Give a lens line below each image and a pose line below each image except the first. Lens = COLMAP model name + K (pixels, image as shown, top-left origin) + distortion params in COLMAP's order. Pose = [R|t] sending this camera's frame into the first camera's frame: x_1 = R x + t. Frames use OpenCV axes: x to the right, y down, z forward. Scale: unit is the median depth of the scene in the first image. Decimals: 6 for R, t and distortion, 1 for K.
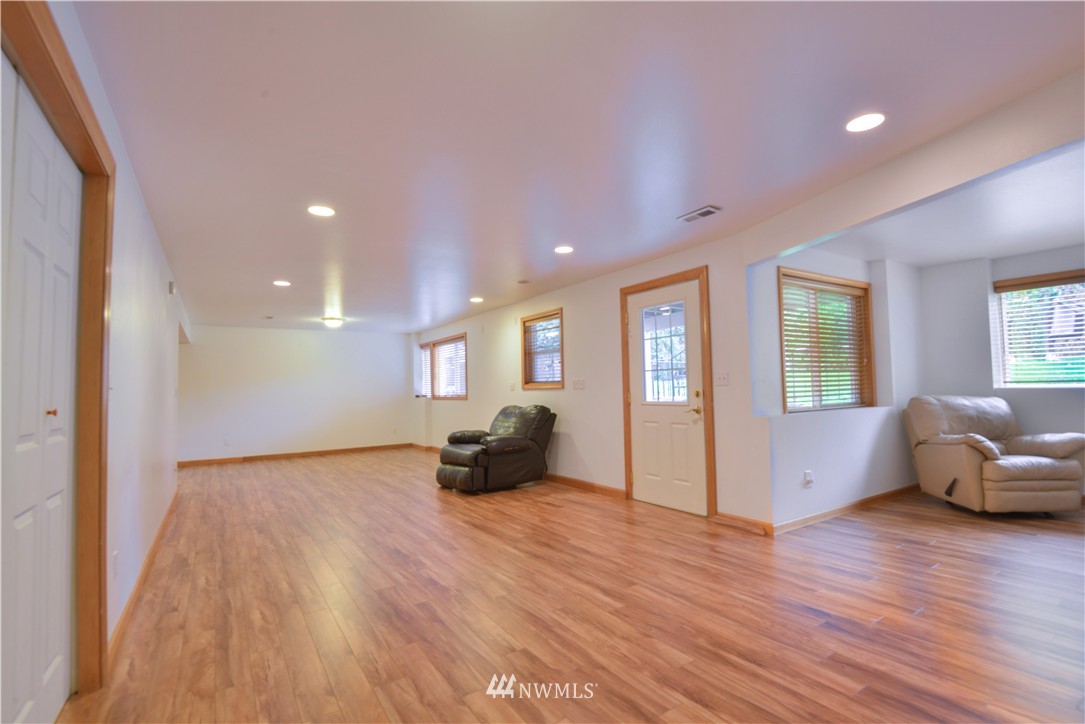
lens RADIAL K [[499.3, 0, 543.1], [0, 499.3, 364.0], [0, 0, 1]] dist [-0.019212, 0.000824]
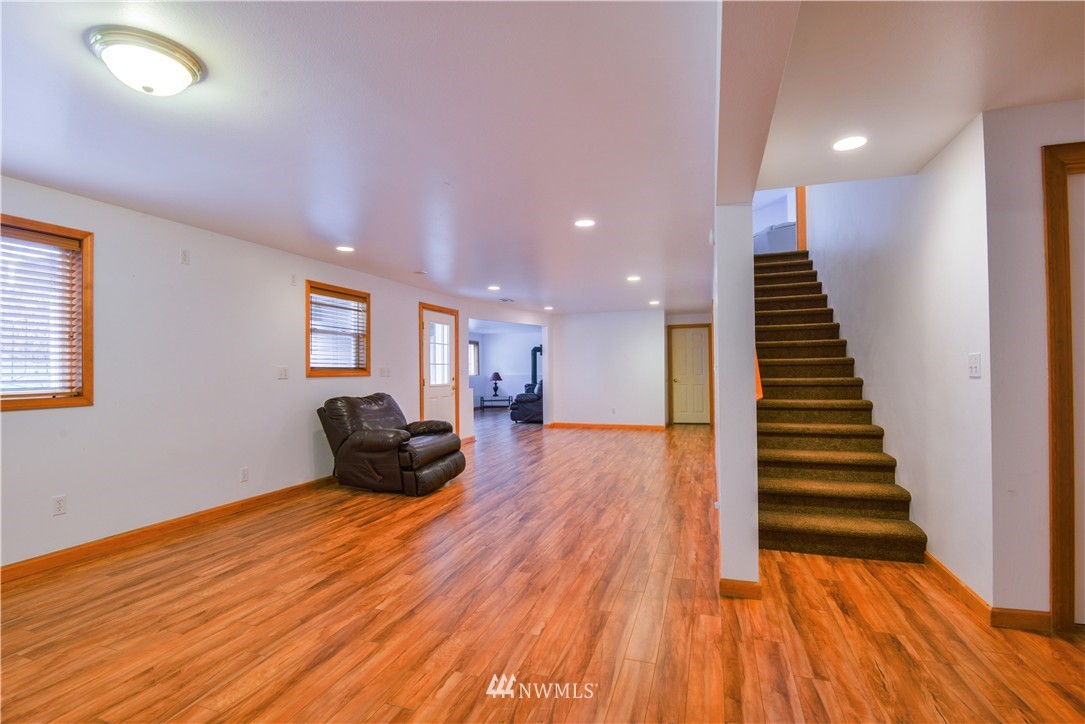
lens RADIAL K [[499.3, 0, 544.2], [0, 499.3, 365.3], [0, 0, 1]] dist [-0.019212, 0.000824]
pose [[-0.620833, 0.033282, 0.783236, -1.231868], [-0.020519, 0.998066, -0.058675, 0.103337], [-0.783674, -0.052498, -0.618950, 1.745774]]
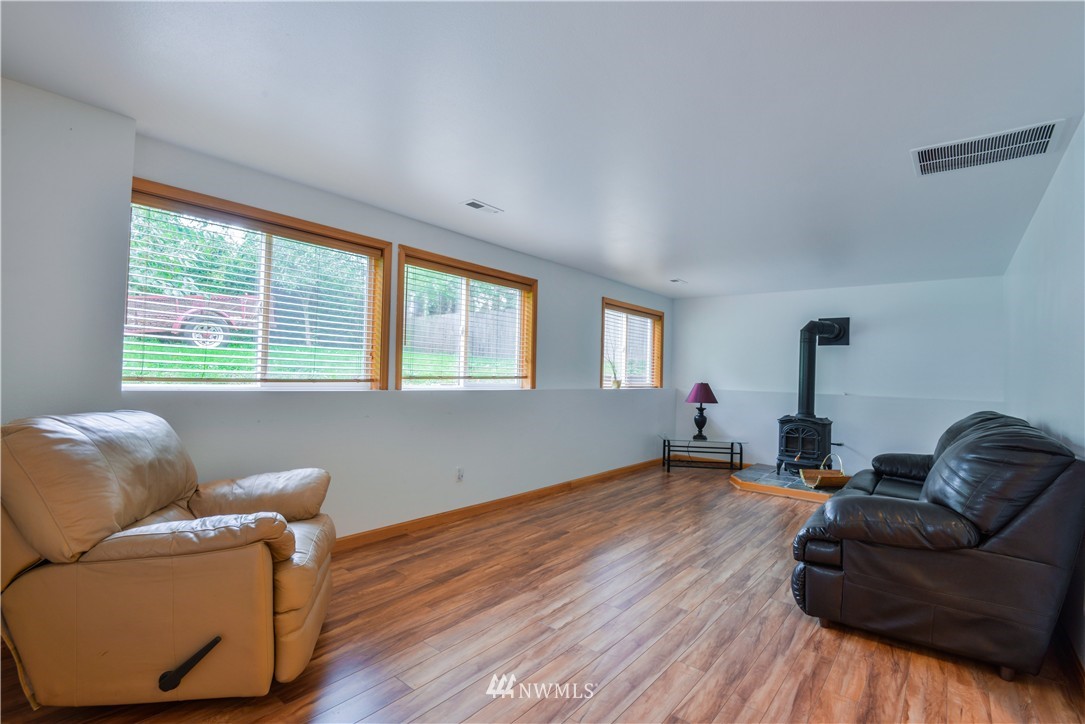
lens RADIAL K [[499.3, 0, 549.7], [0, 499.3, 364.6], [0, 0, 1]] dist [-0.019212, 0.000824]
pose [[-0.307227, 0.027776, 0.951231, 0.342635], [-0.073162, 0.995926, -0.052711, 0.018655], [-0.948820, -0.085788, -0.303944, 0.791043]]
